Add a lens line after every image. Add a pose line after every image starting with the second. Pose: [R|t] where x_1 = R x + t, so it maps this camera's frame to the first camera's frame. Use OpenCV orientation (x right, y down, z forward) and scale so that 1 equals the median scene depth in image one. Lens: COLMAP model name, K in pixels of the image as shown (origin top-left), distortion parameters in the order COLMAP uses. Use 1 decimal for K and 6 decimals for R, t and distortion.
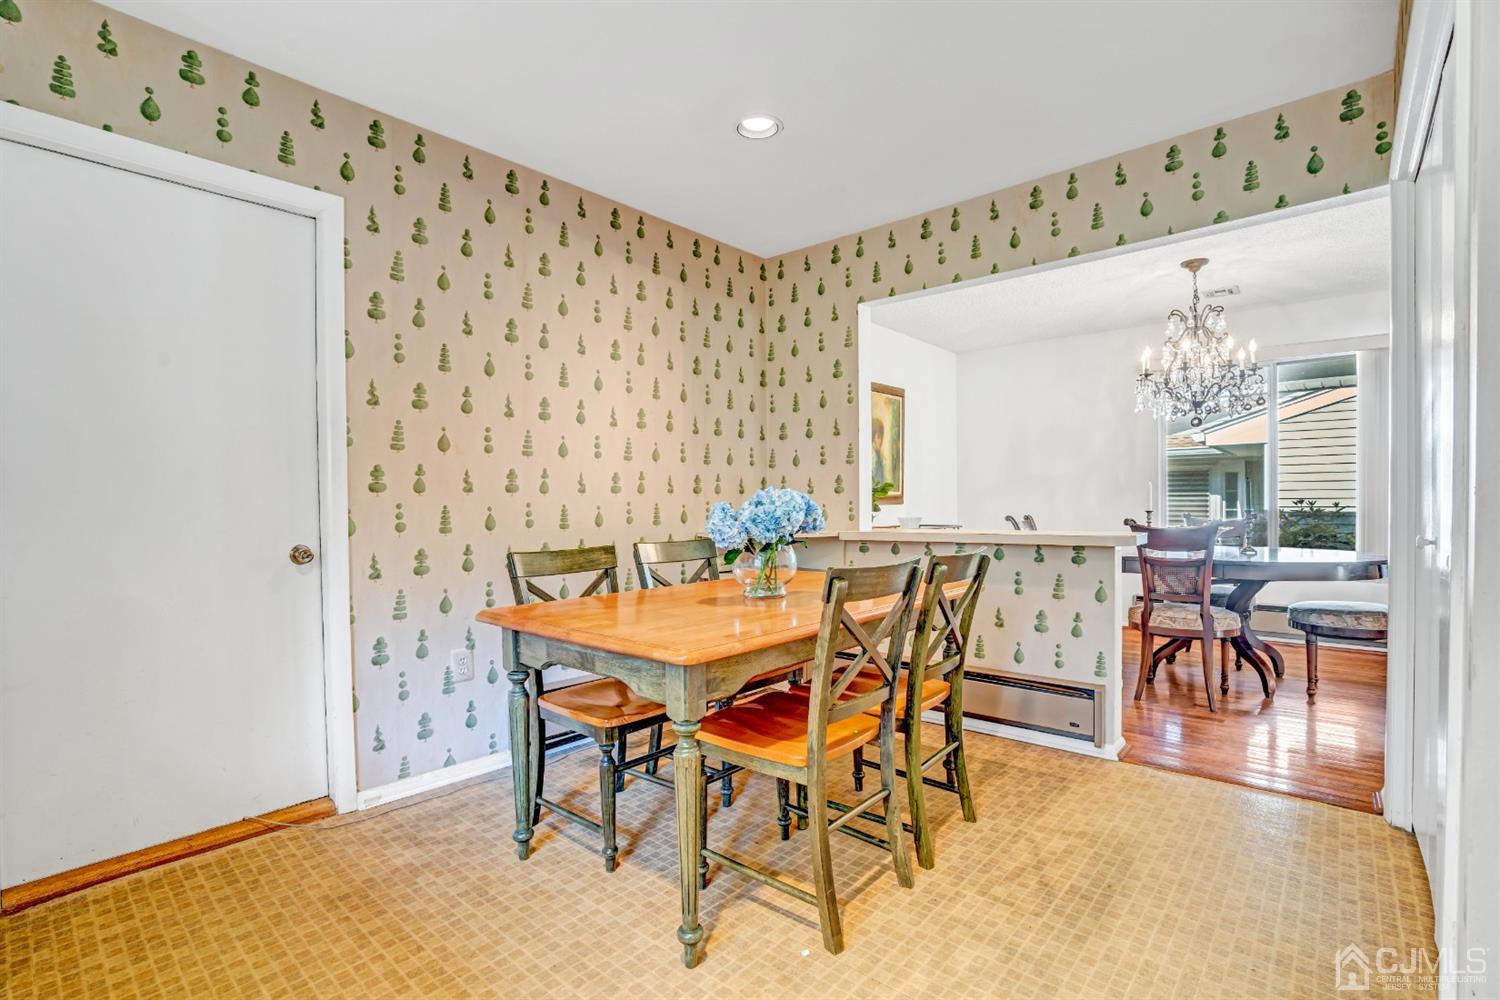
lens RADIAL K [[691.8, 0, 753.8], [0, 691.8, 513.7], [0, 0, 1]] dist [-0.039097, 0.010111]
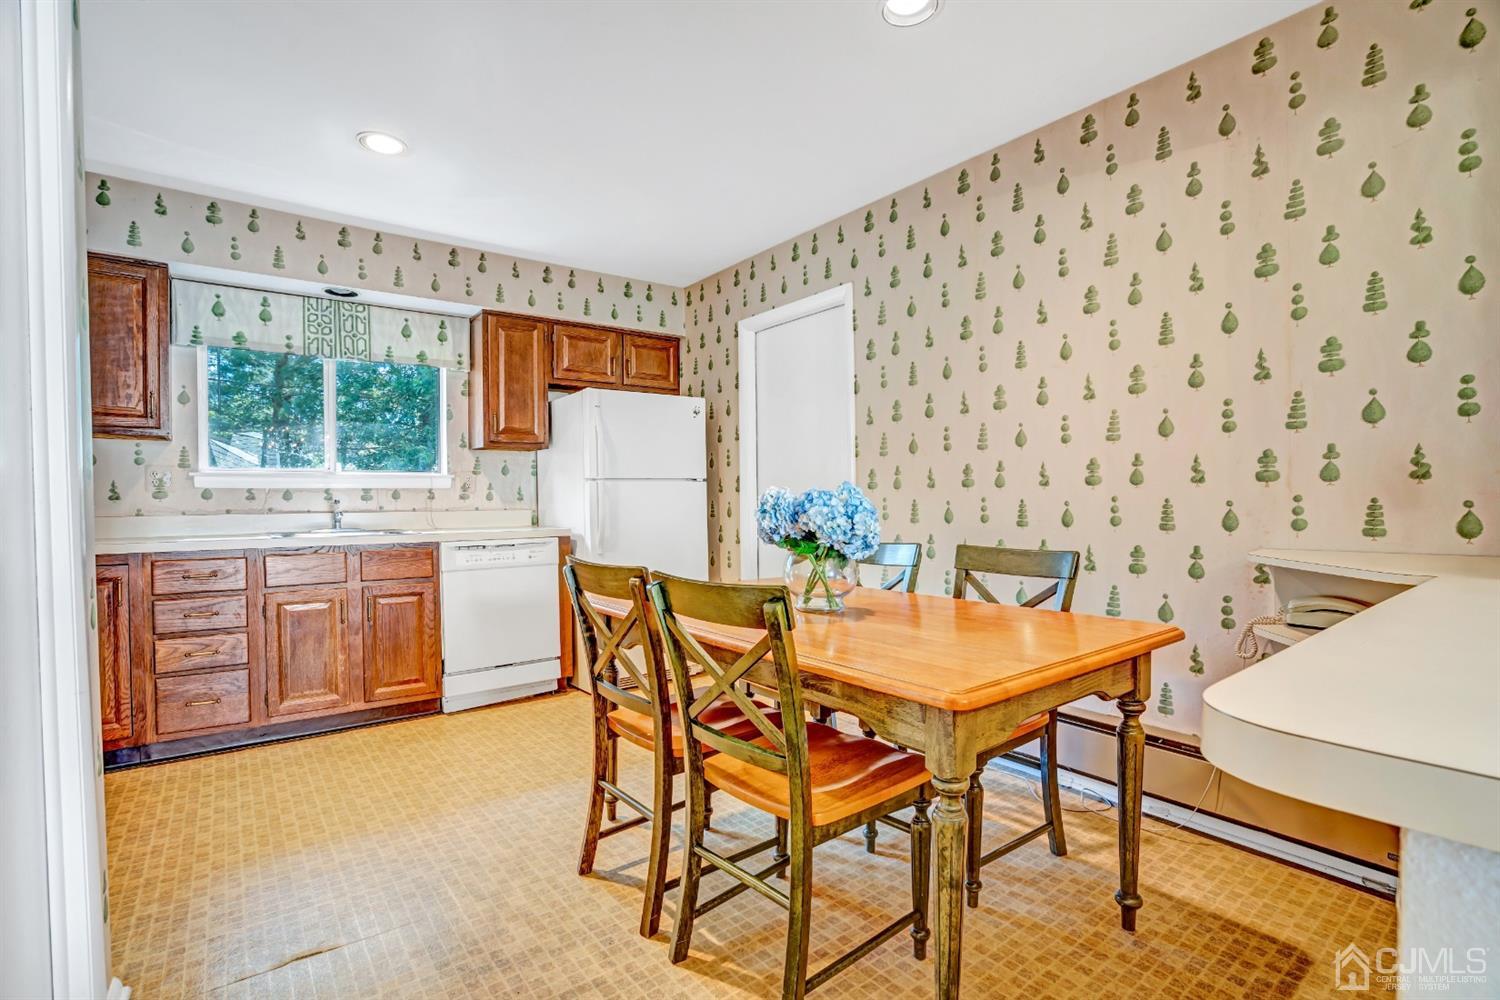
lens RADIAL K [[691.8, 0, 741.4], [0, 691.8, 508.0], [0, 0, 1]] dist [-0.039097, 0.010111]
pose [[-0.188889, 0.024912, -0.981682, 0.653362], [-0.008494, 0.999599, 0.027001, -0.022970], [0.981962, 0.013439, -0.188601, 0.795100]]
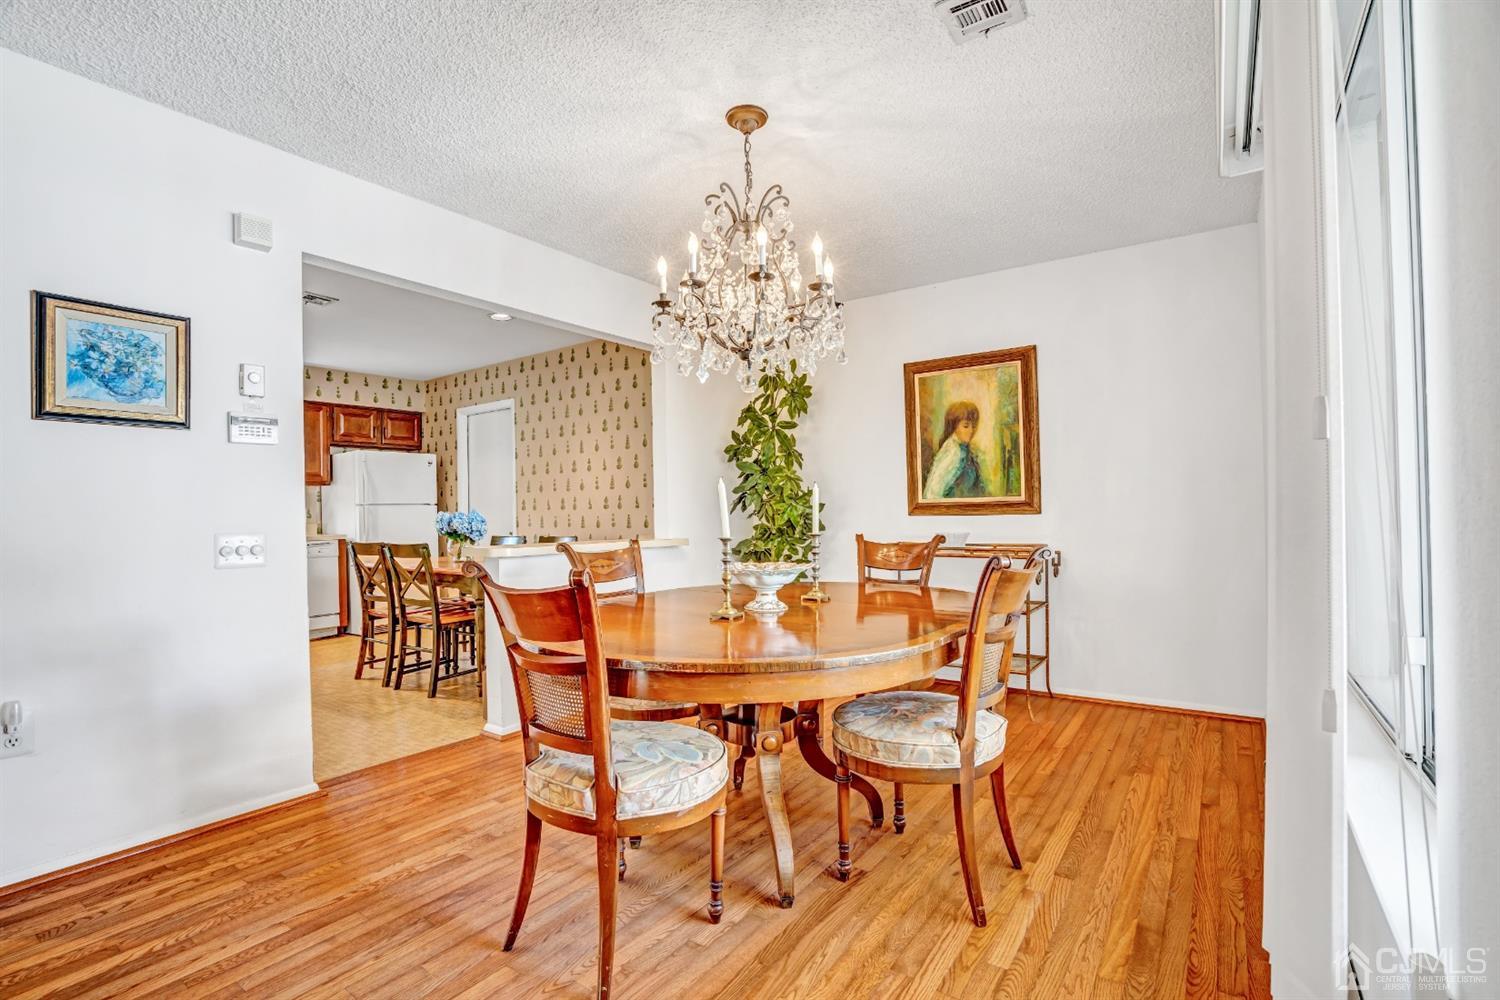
lens RADIAL K [[691.8, 0, 731.8], [0, 691.8, 511.1], [0, 0, 1]] dist [-0.039097, 0.010111]
pose [[0.095427, 0.006692, -0.995414, 1.608138], [-0.004289, 0.999971, 0.006311, -0.037060], [0.995427, 0.003667, 0.095453, 1.198528]]
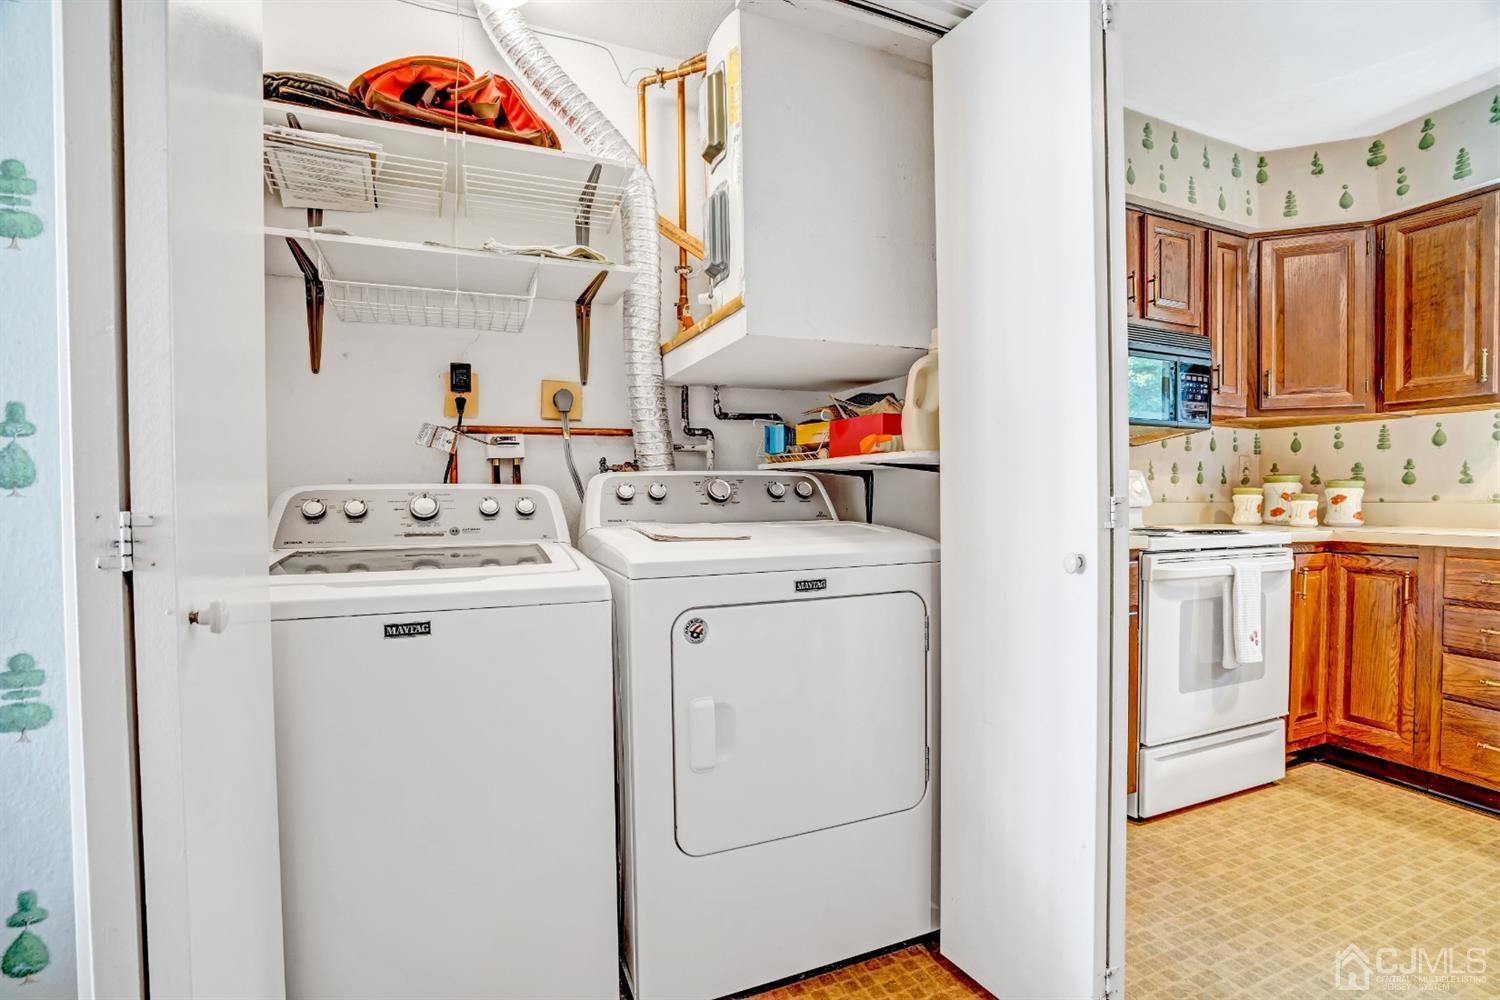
lens RADIAL K [[691.8, 0, 744.2], [0, 691.8, 508.7], [0, 0, 1]] dist [-0.039097, 0.010111]
pose [[-0.899796, 0.007625, 0.436244, 0.293772], [0.024759, 0.999129, 0.033604, -0.018800], [-0.435608, 0.041038, -0.899201, 0.857525]]
